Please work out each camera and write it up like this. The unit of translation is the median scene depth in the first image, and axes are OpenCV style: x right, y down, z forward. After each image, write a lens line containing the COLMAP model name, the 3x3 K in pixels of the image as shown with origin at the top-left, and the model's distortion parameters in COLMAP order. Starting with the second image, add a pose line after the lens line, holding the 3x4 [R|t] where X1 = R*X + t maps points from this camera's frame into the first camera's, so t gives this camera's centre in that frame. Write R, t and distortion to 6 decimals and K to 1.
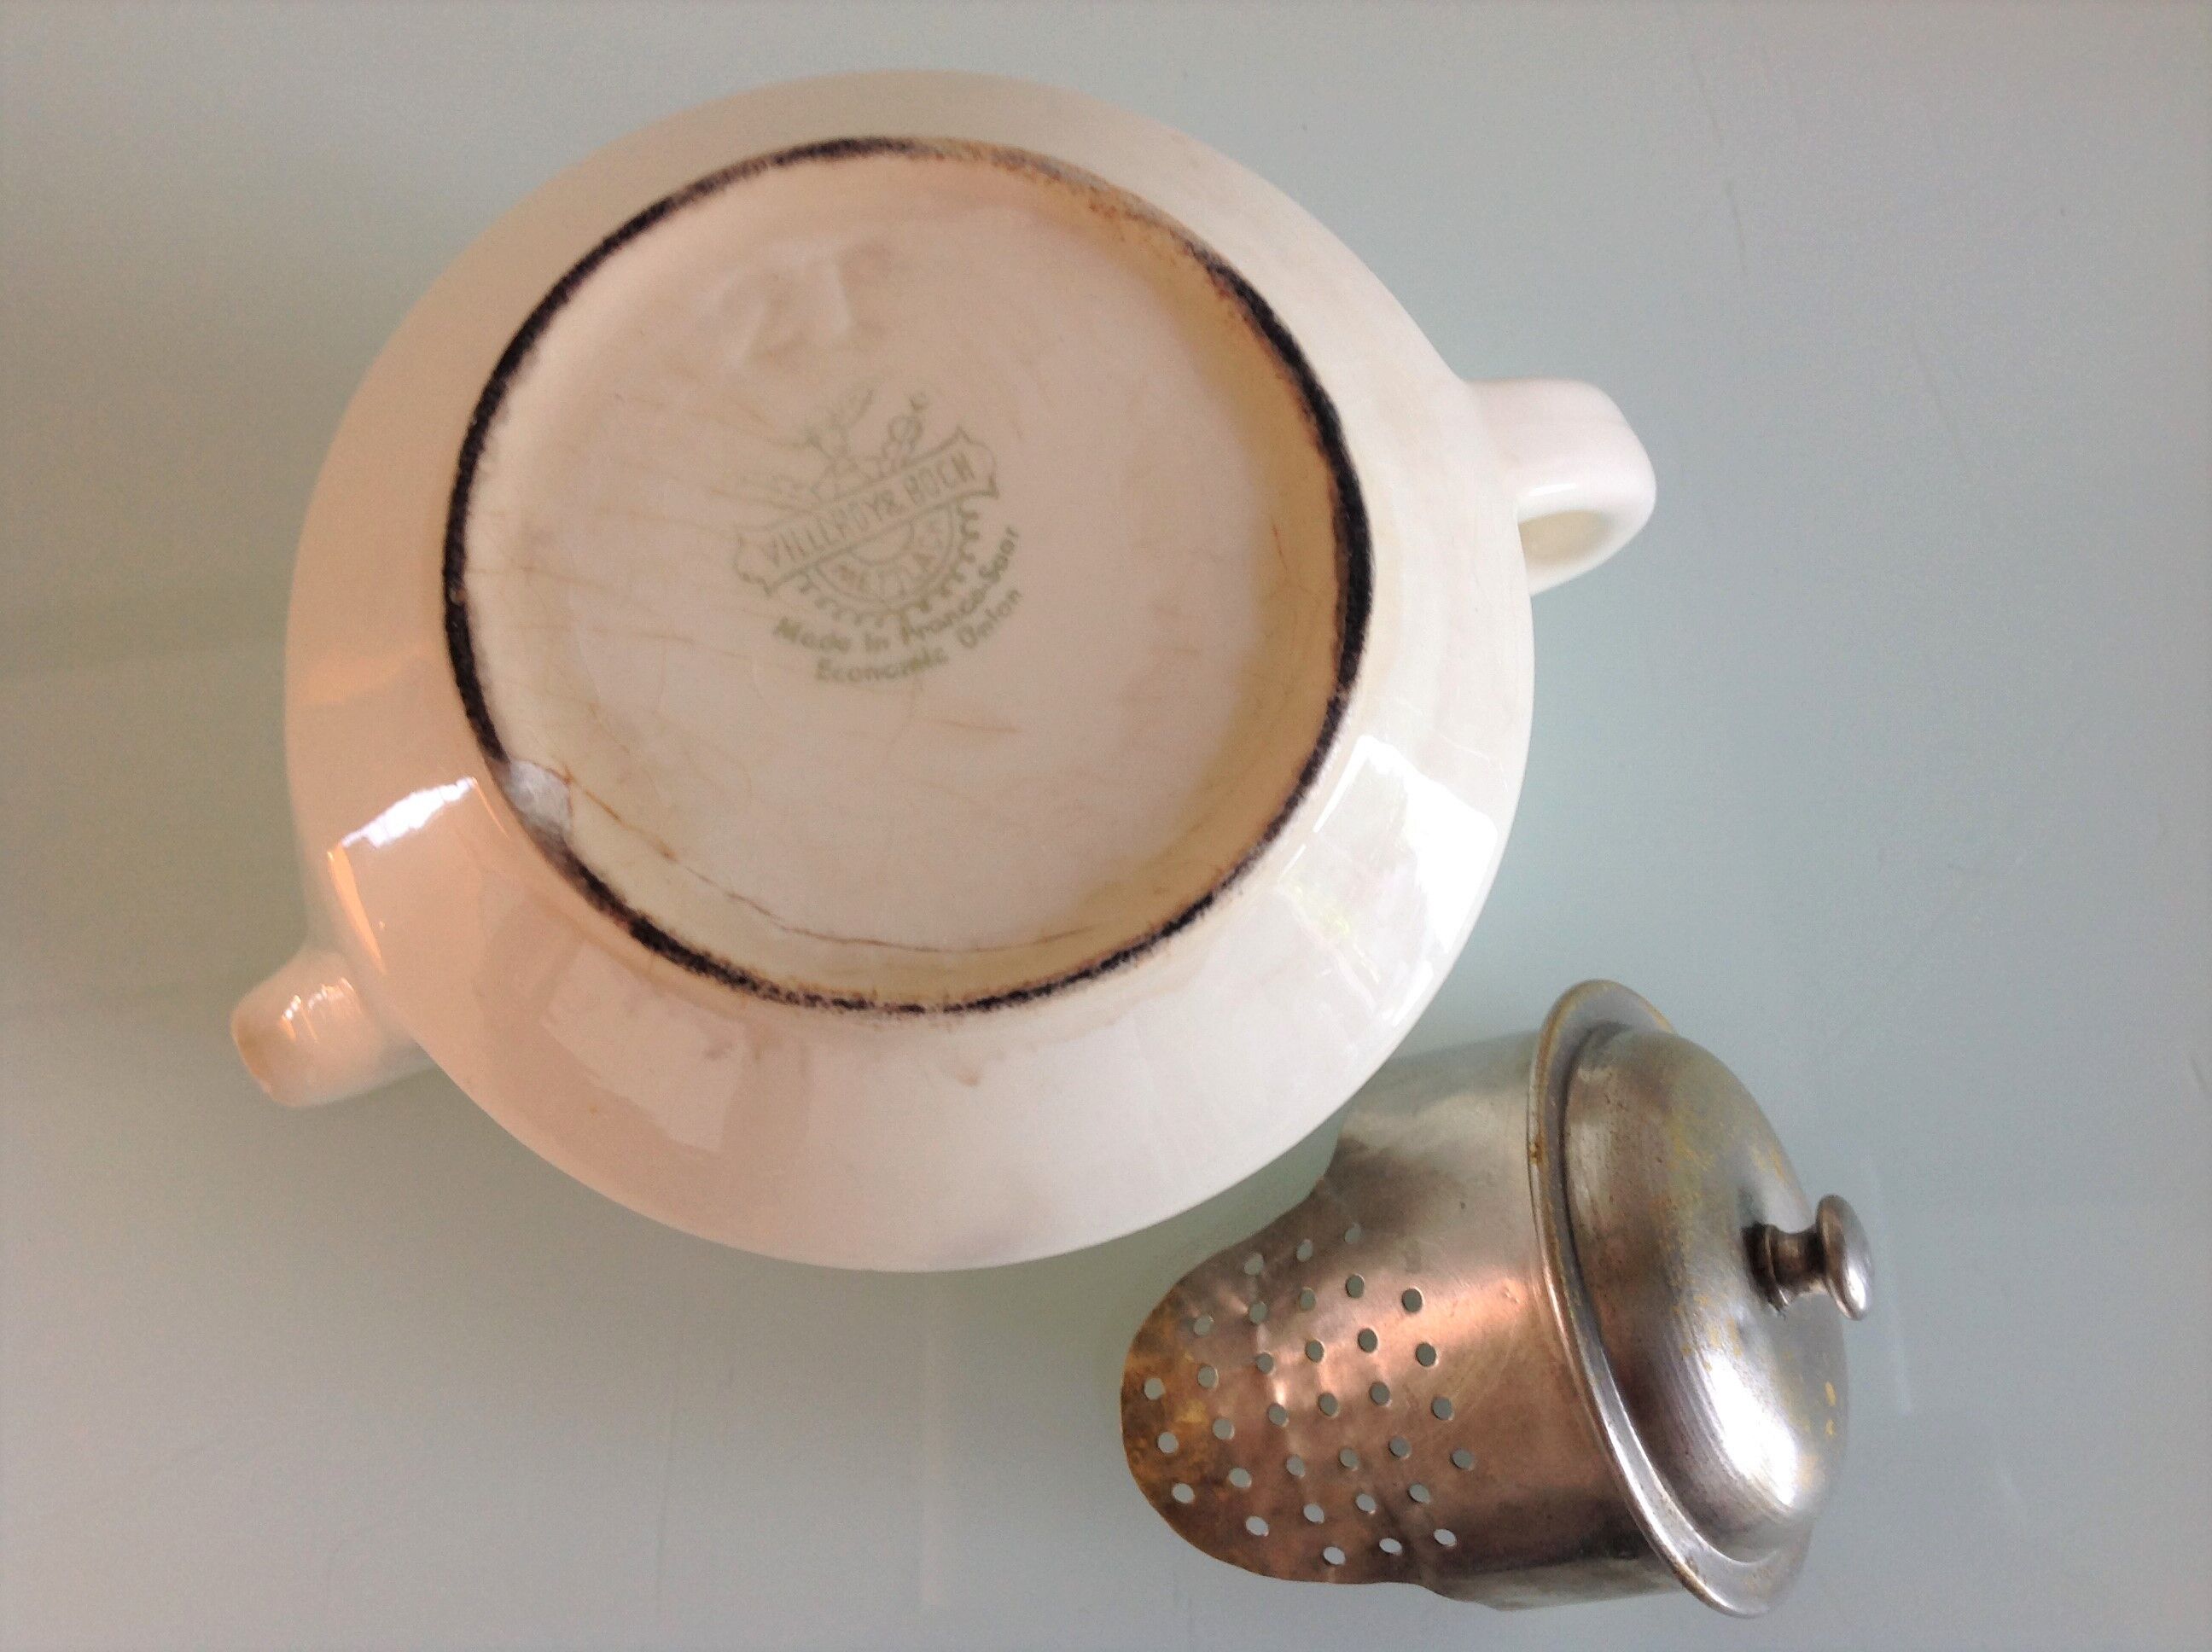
lens RADIAL K [[2276.6, 0, 1108.5], [0, 2276.6, 856.5], [0, 0, 1]] dist [0.175689, -0.000240]
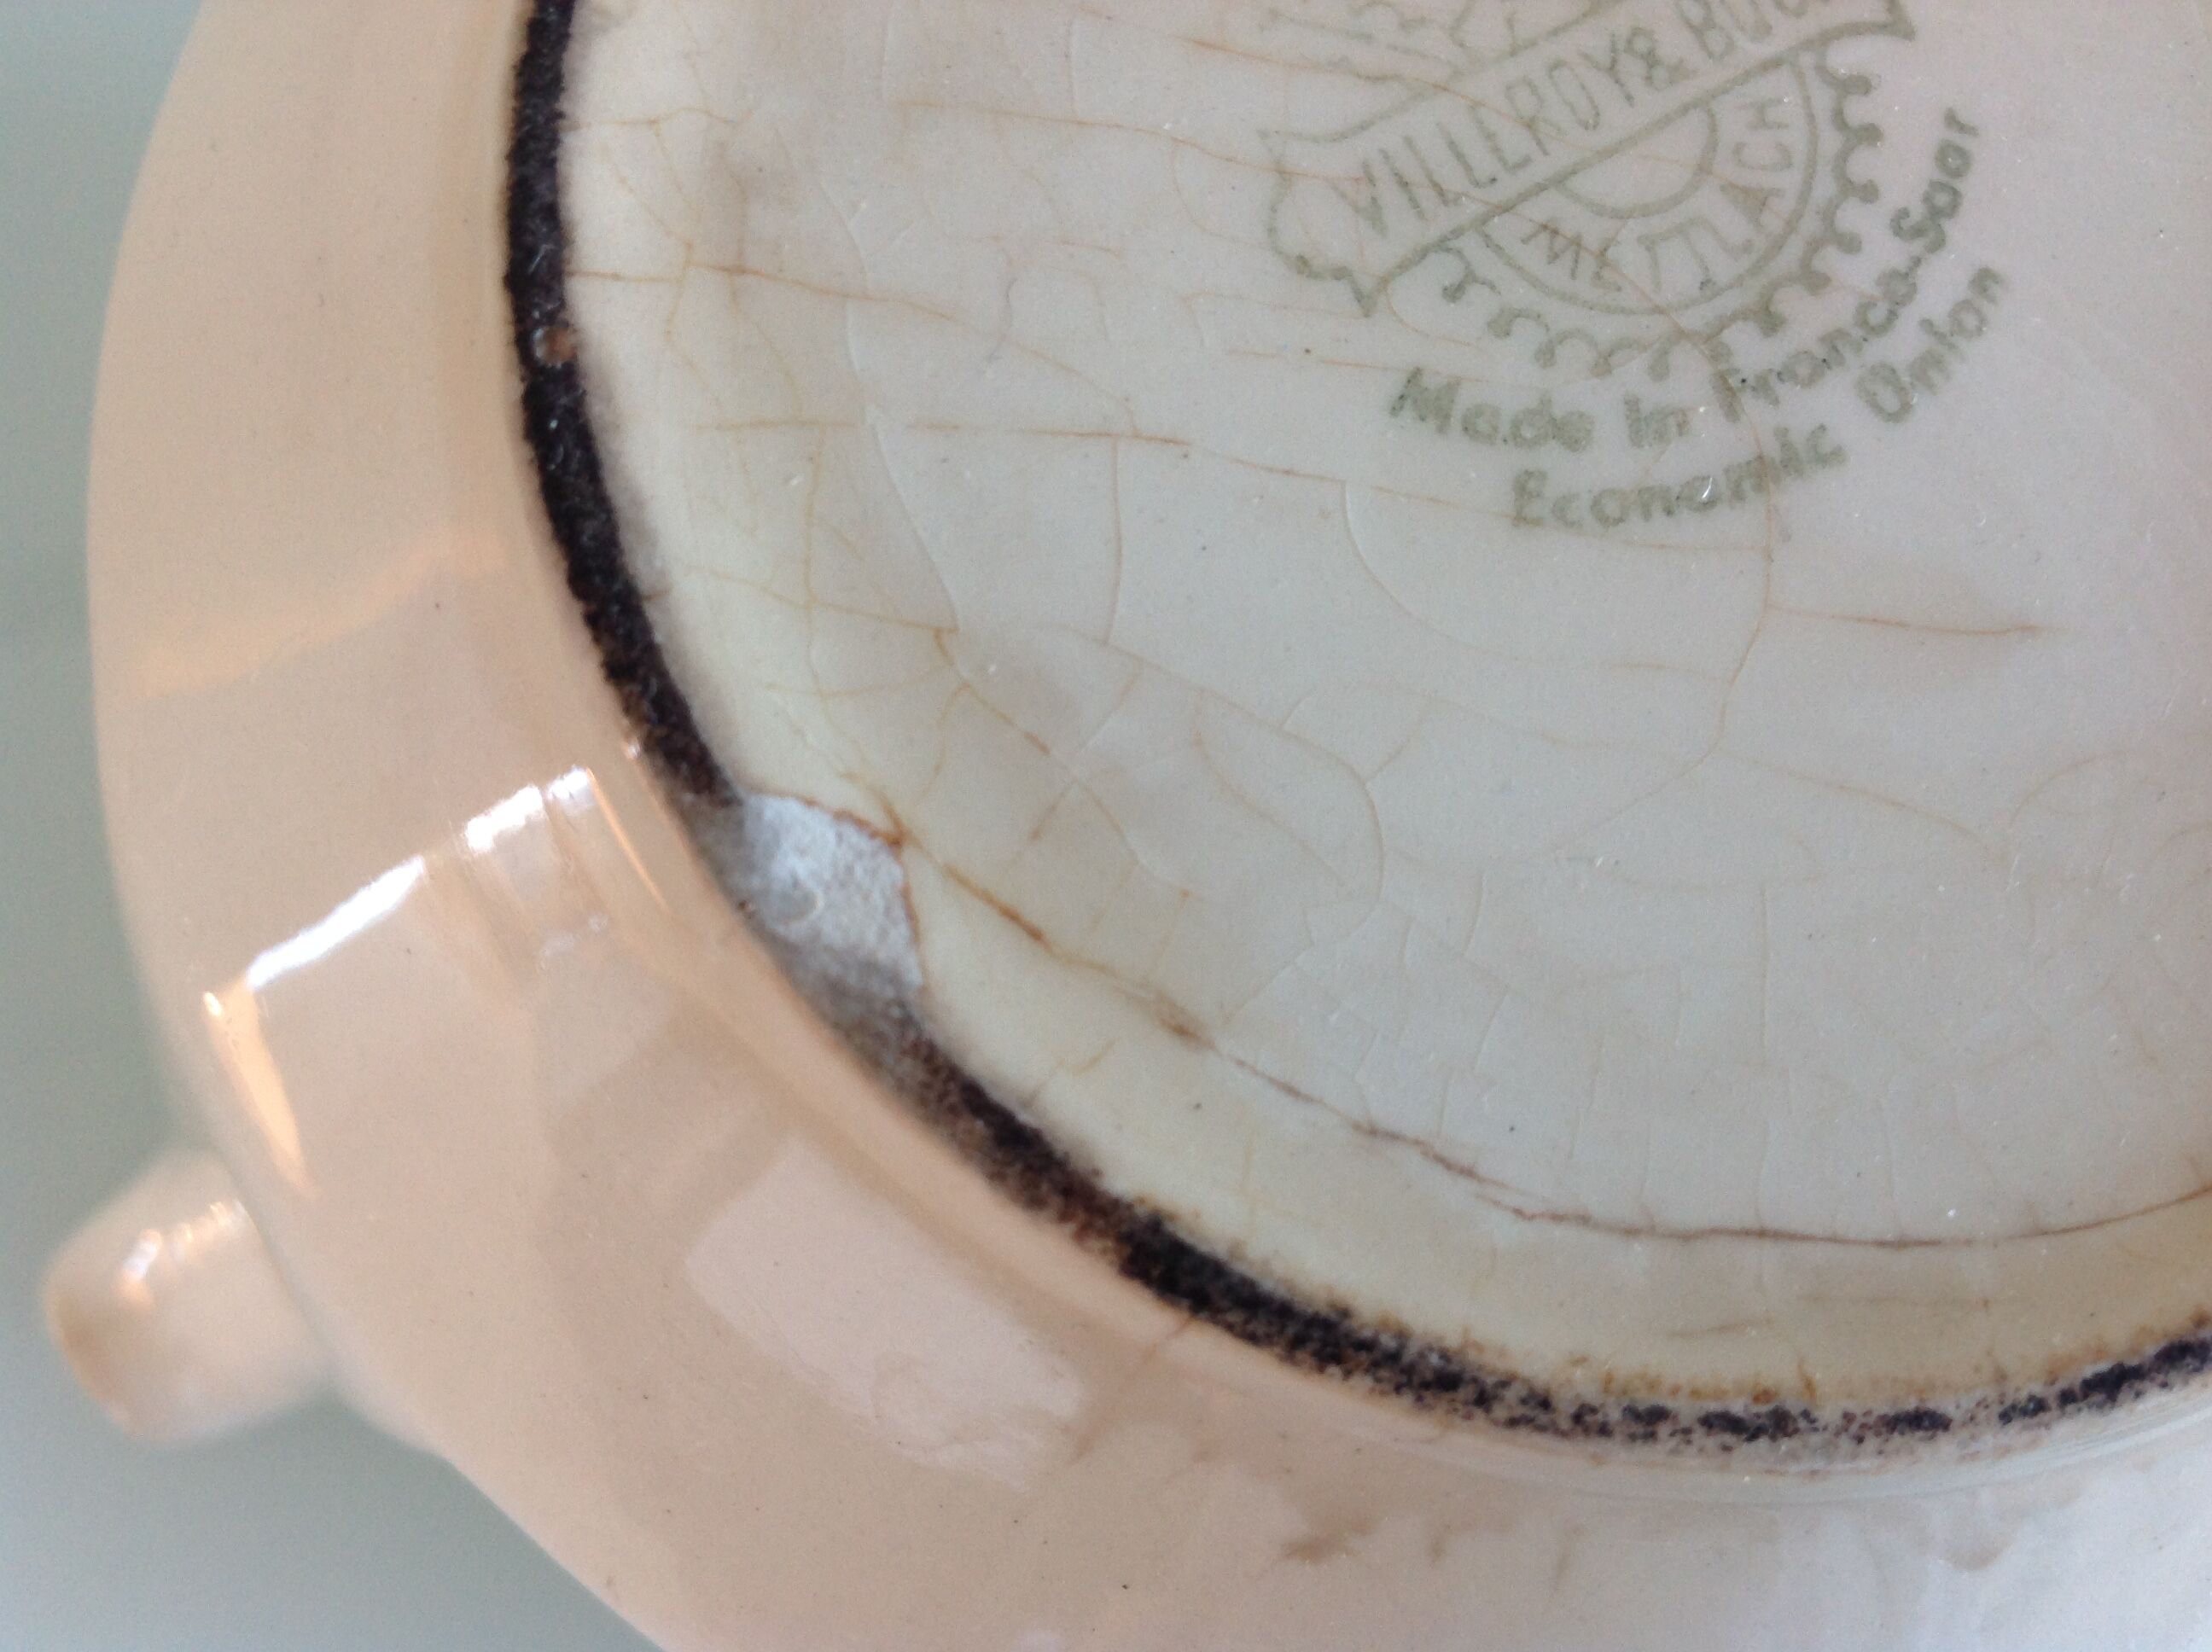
lens RADIAL K [[2196.0, 0, 1106.0], [0, 2196.0, 826.0], [0, 0, 1]] dist [0.163505, -0.484159]
pose [[0.994594, -0.063675, 0.082027, -0.228845], [0.062994, 0.997955, 0.010858, -0.036891], [-0.082551, -0.005632, 0.996571, 0.648899]]
